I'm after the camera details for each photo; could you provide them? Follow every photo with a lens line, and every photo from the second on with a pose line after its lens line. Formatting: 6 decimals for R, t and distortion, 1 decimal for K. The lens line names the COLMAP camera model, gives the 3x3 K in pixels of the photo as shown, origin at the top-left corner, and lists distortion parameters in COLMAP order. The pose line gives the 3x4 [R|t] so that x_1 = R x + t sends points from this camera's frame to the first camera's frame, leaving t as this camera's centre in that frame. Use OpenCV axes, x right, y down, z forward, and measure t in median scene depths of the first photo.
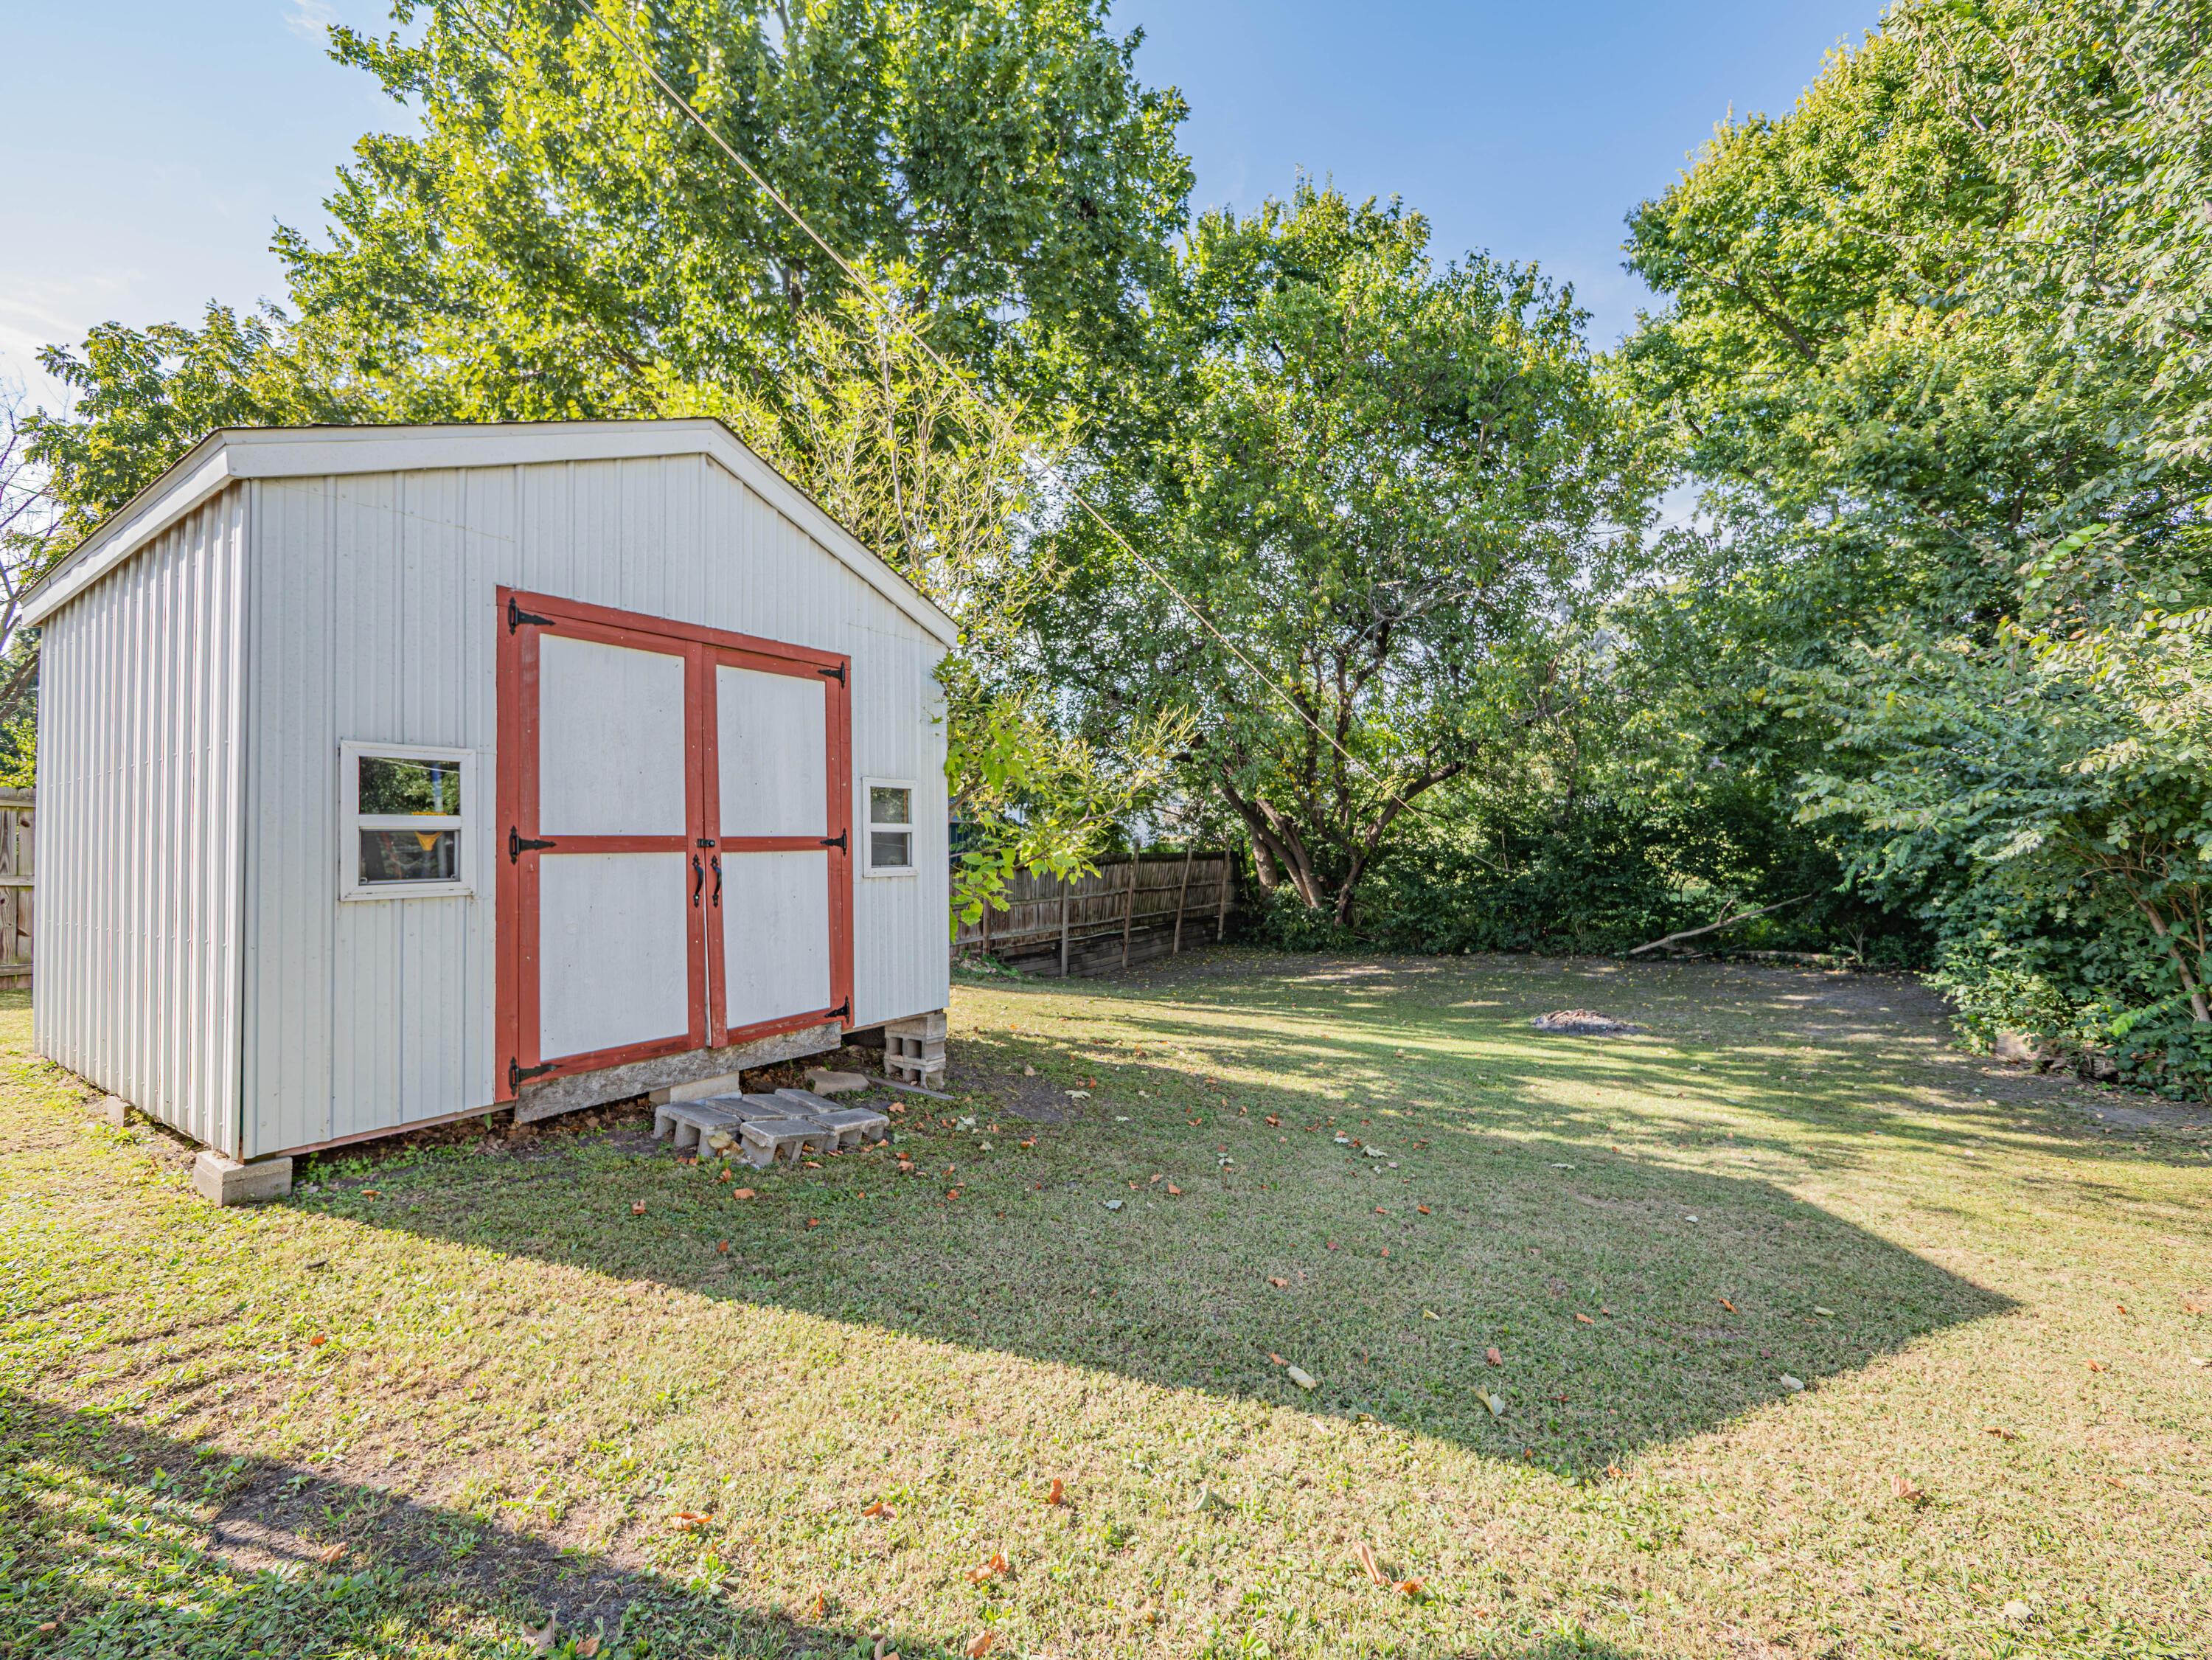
lens RADIAL K [[921.7, 0, 1108.8], [0, 921.7, 818.4], [0, 0, 1]] dist [-0.005602, -0.000413]
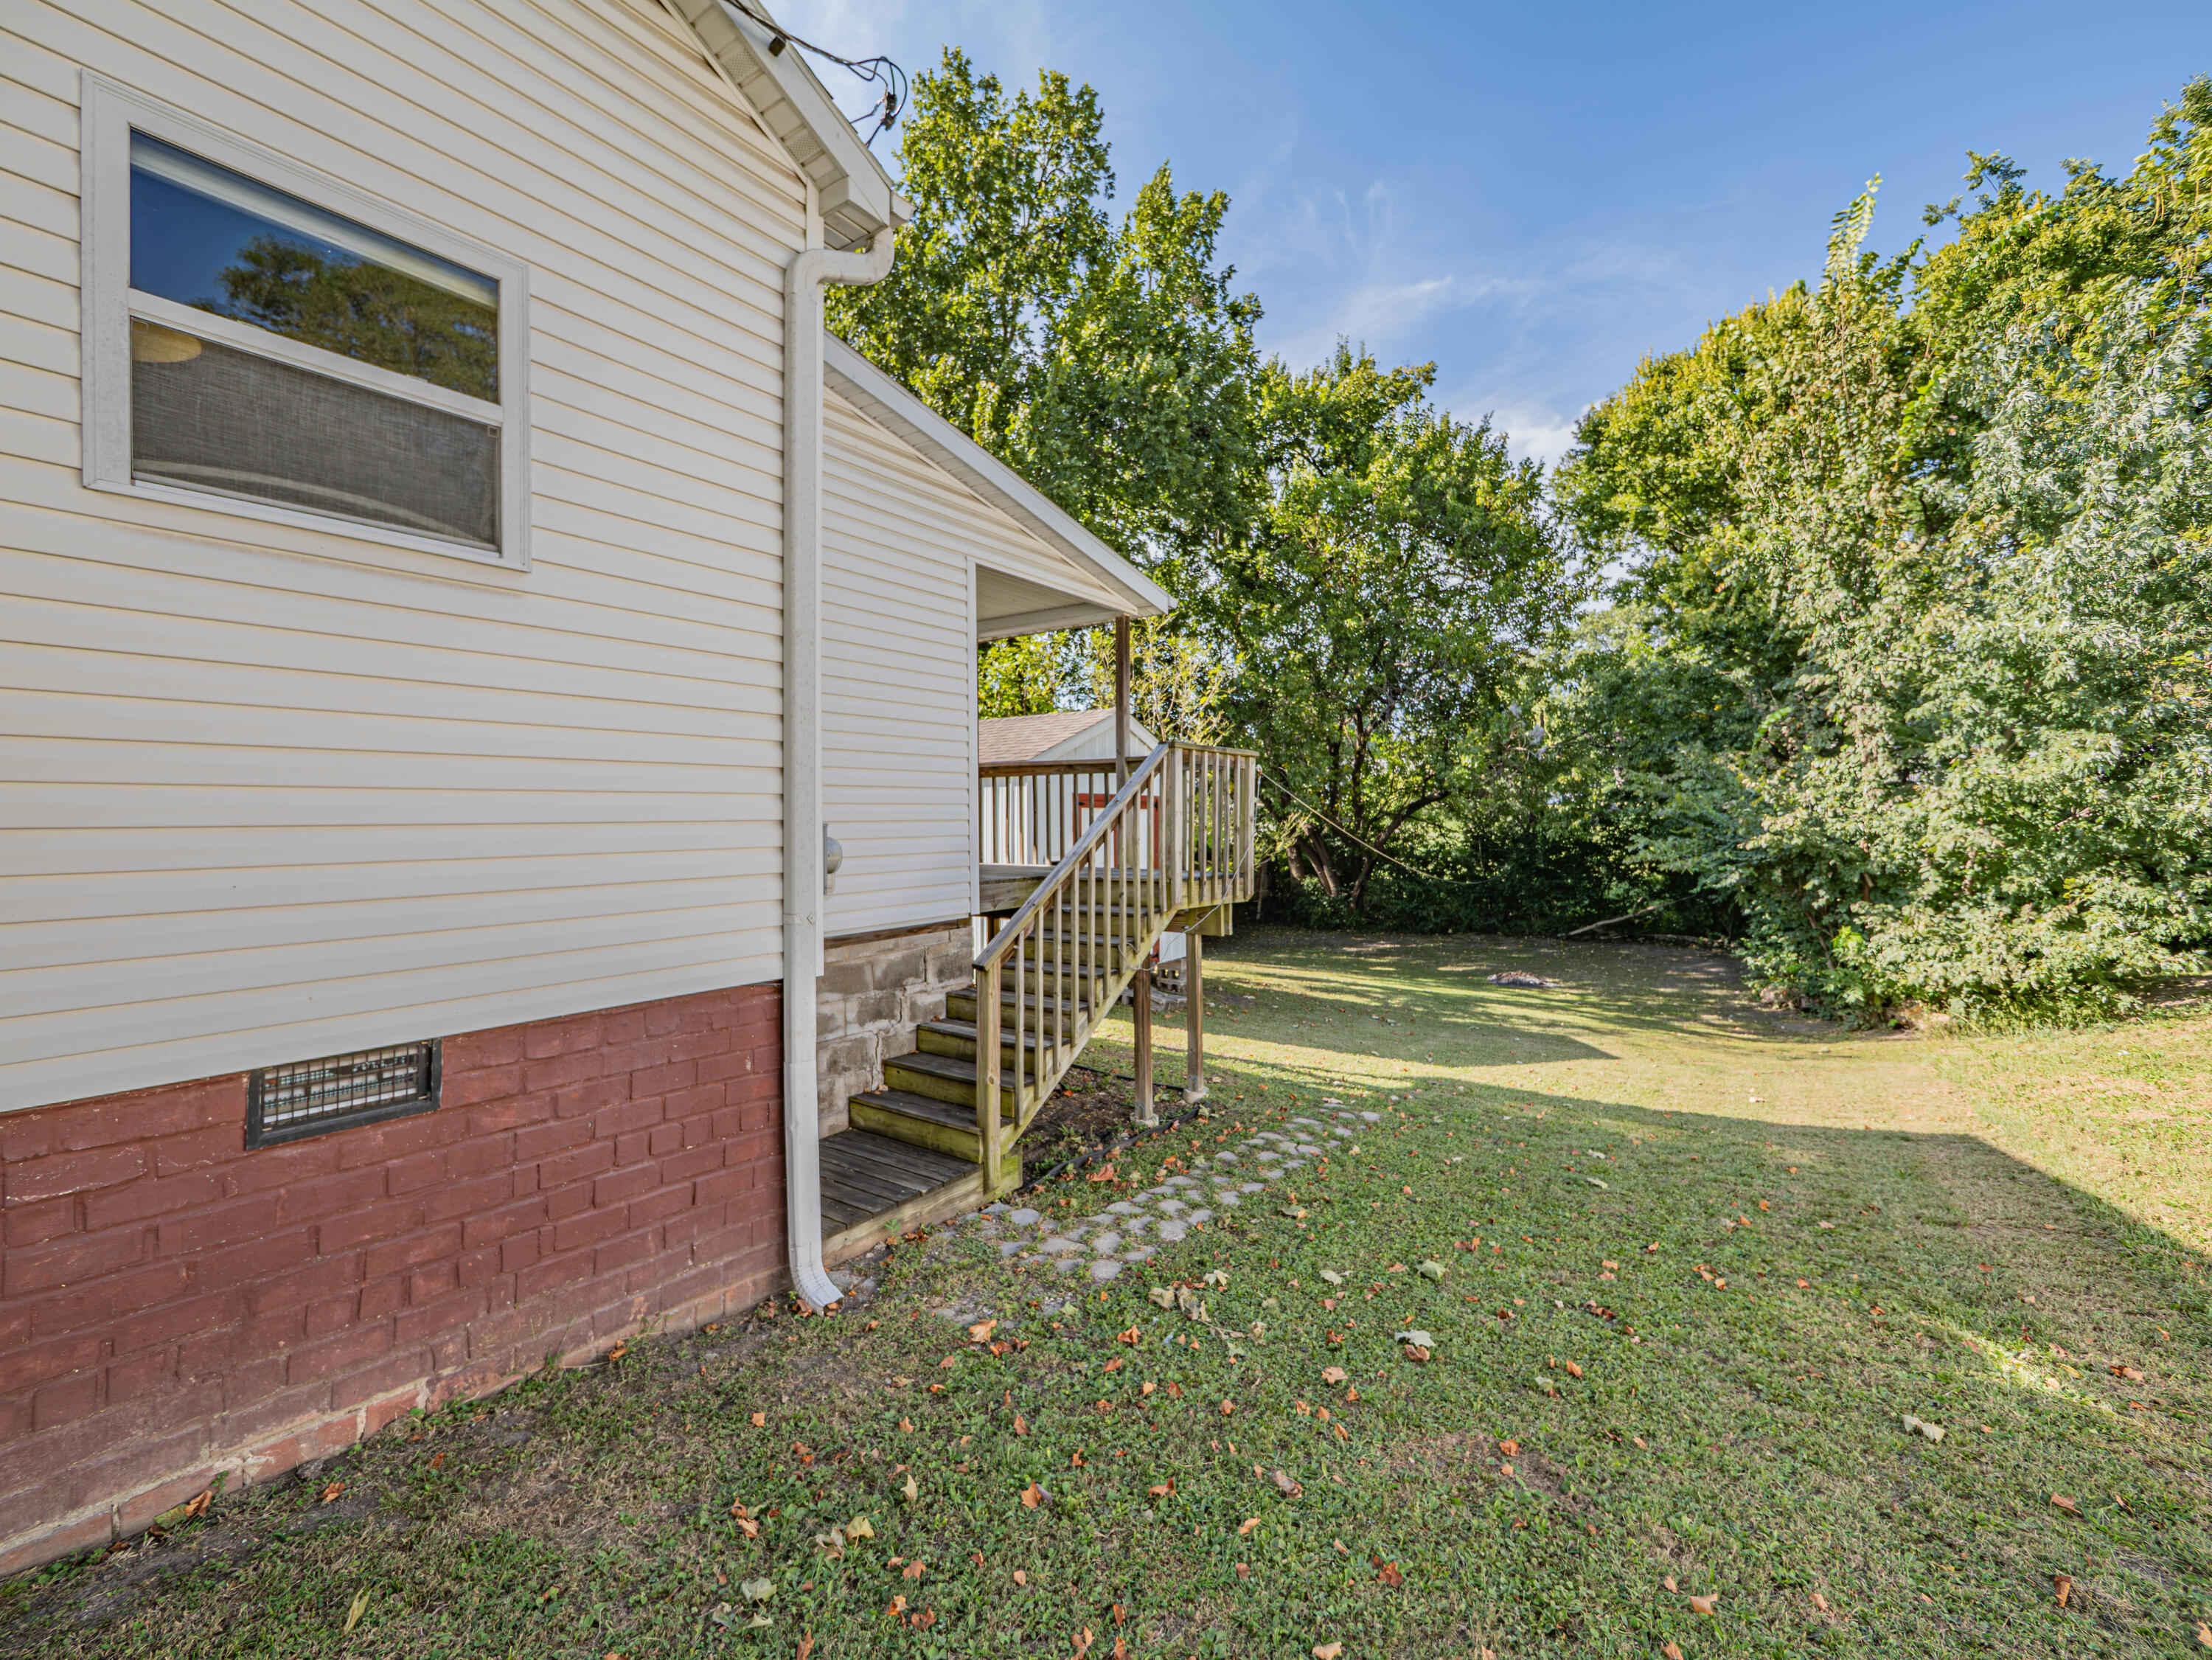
lens RADIAL K [[875.8, 0, 1141.1], [0, 875.8, 833.5], [0, 0, 1]] dist [0.001704, 0.000076]
pose [[0.999737, 0.014181, 0.018049, -0.318145], [-0.014843, 0.999201, 0.037110, -0.146303], [-0.017509, -0.037369, 0.999148, -0.969368]]
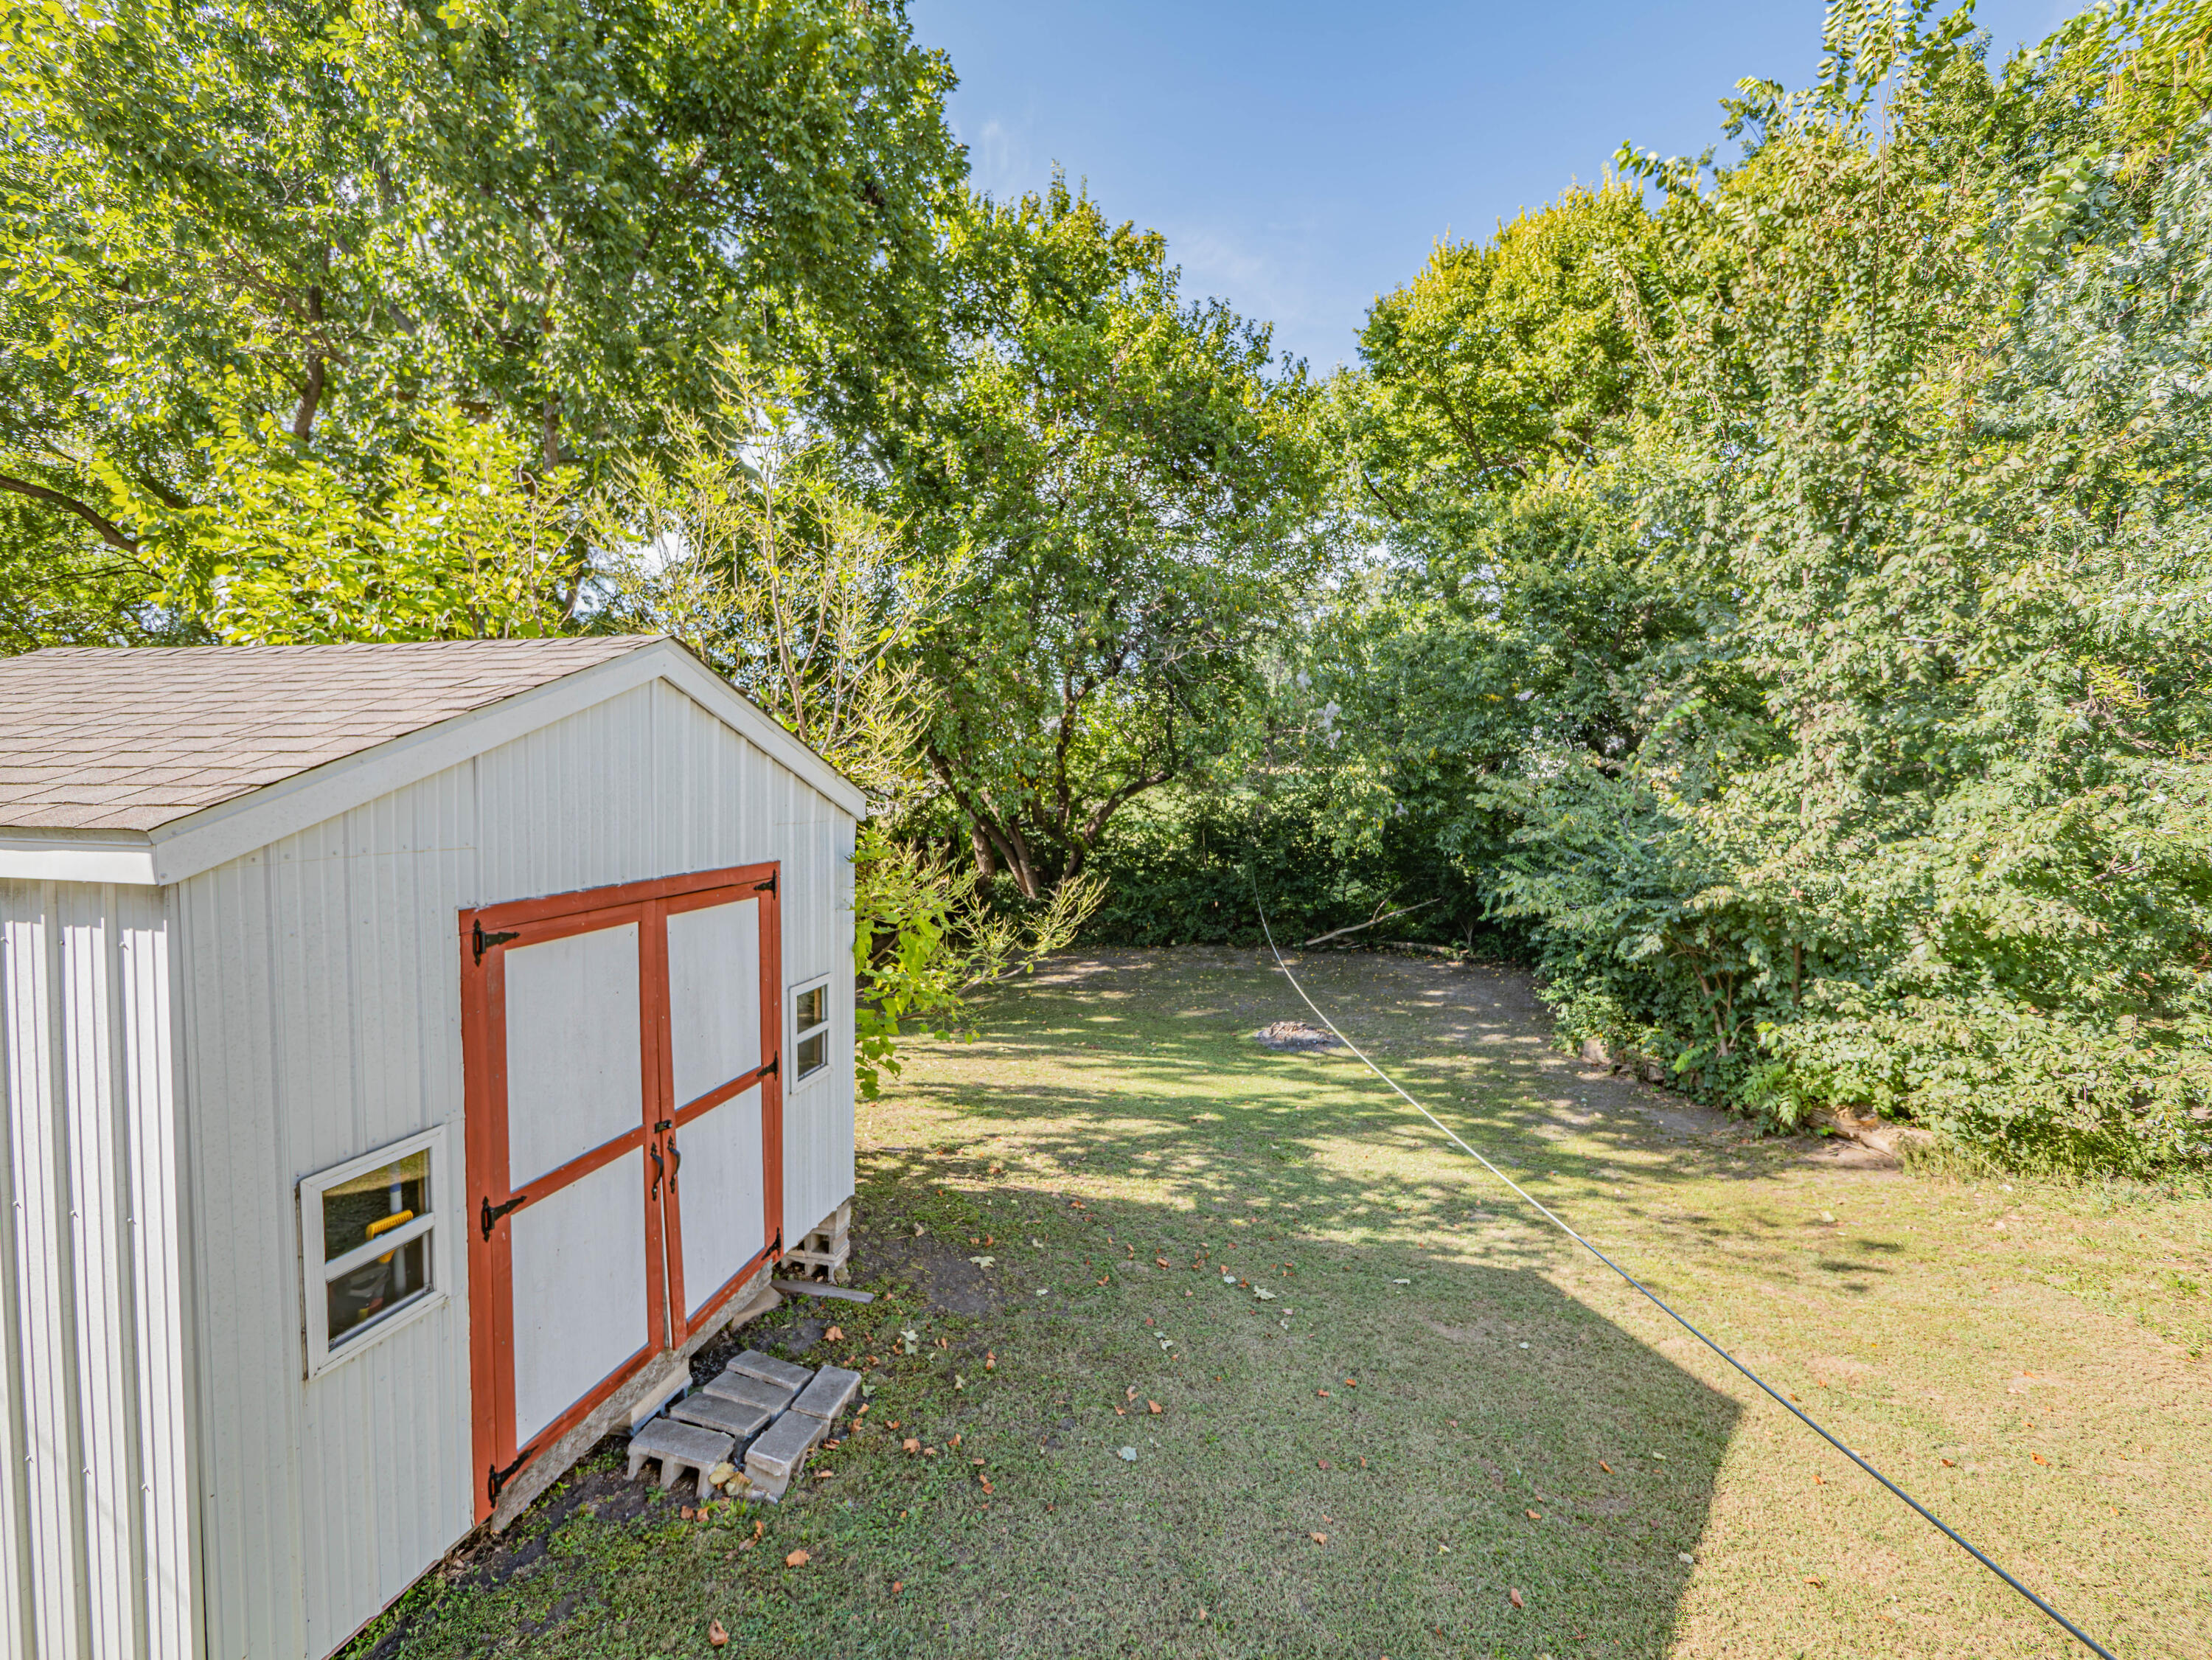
lens RADIAL K [[915.7, 0, 1106.0], [0, 915.7, 830.0], [0, 0, 1]] dist [-0.005774, -0.000436]
pose [[0.938066, 0.010321, 0.346302, -0.257905], [-0.037086, 0.996804, 0.070750, -0.249555], [-0.344465, -0.079211, 0.935452, 0.042434]]
